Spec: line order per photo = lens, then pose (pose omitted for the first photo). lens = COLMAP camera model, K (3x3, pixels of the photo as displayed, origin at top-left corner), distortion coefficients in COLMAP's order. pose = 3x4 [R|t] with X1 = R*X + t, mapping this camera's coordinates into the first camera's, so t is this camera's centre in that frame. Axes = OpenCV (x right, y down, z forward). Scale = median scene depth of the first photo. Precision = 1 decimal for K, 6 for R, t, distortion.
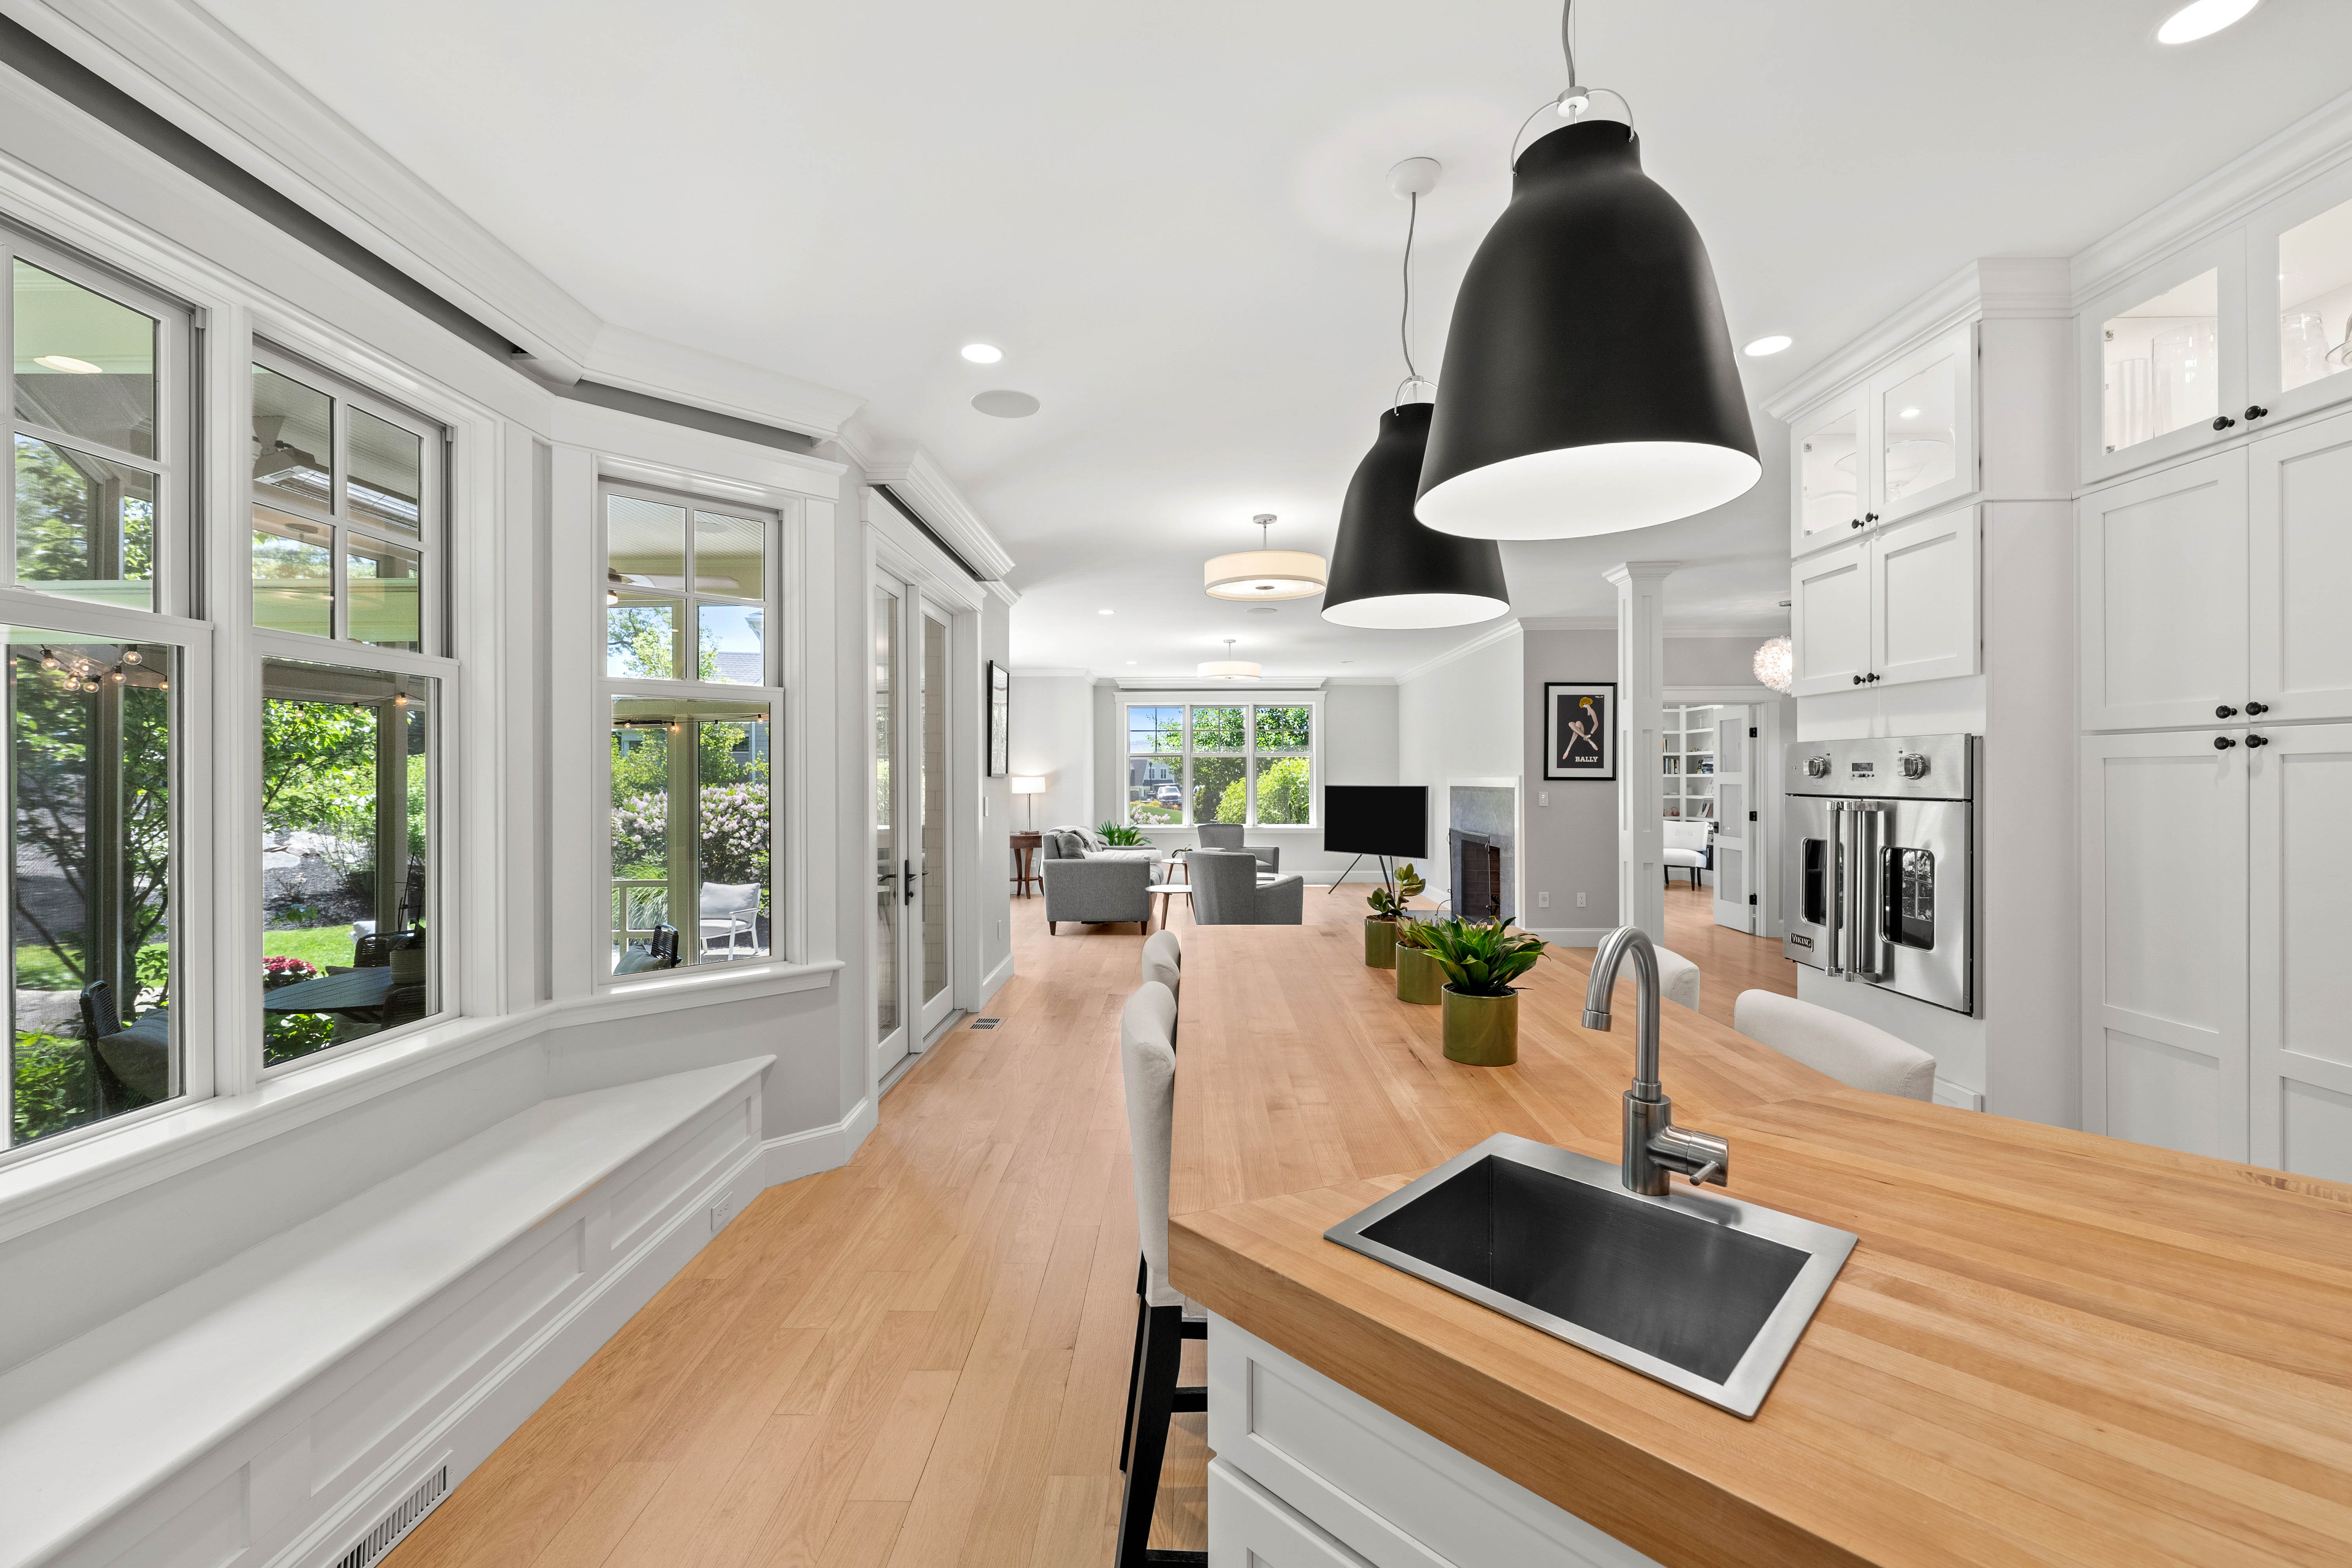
lens RADIAL K [[932.3, 0, 1176.2], [0, 932.3, 774.8], [0, 0, 1]] dist [0.000529, 0.000149]
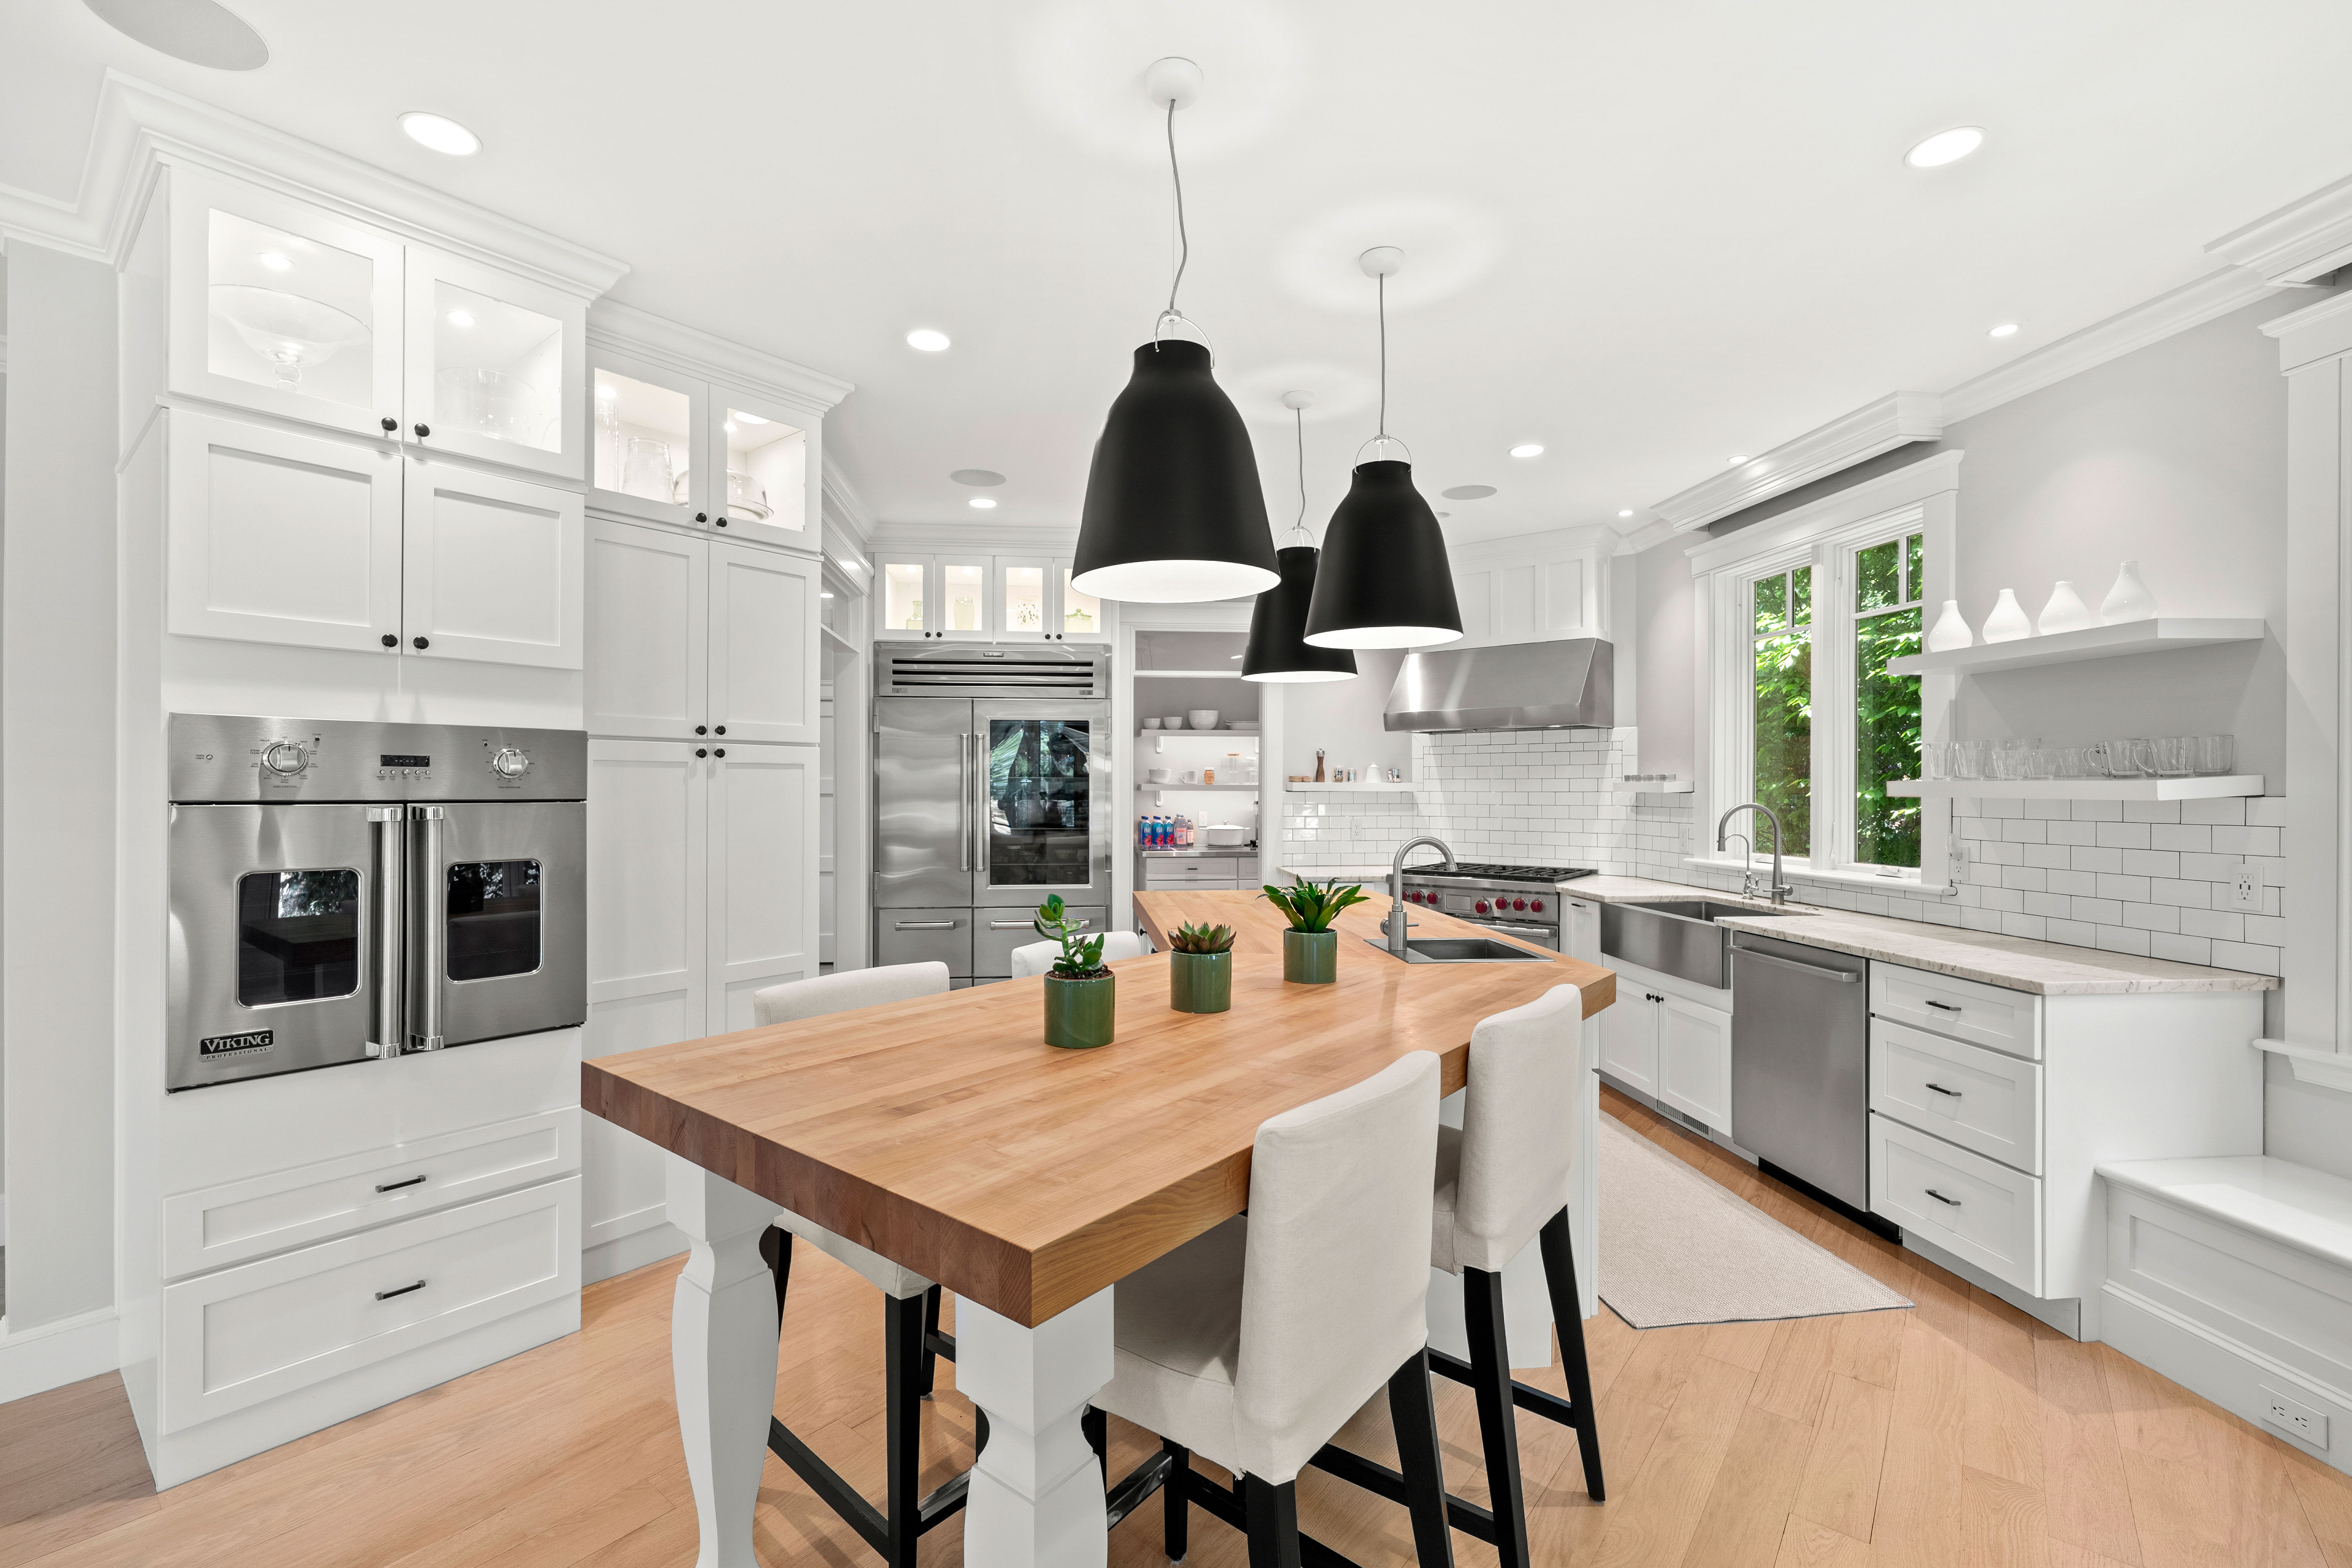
lens RADIAL K [[1013.6, 0, 1171.5], [0, 1013.6, 787.5], [0, 0, 1]] dist [0.006633, -0.000107]
pose [[-0.789713, 0.000180, 0.613476, -0.269639], [-0.002086, 0.999993, -0.002979, 0.015683], [-0.613473, -0.003632, -0.789708, 1.439343]]
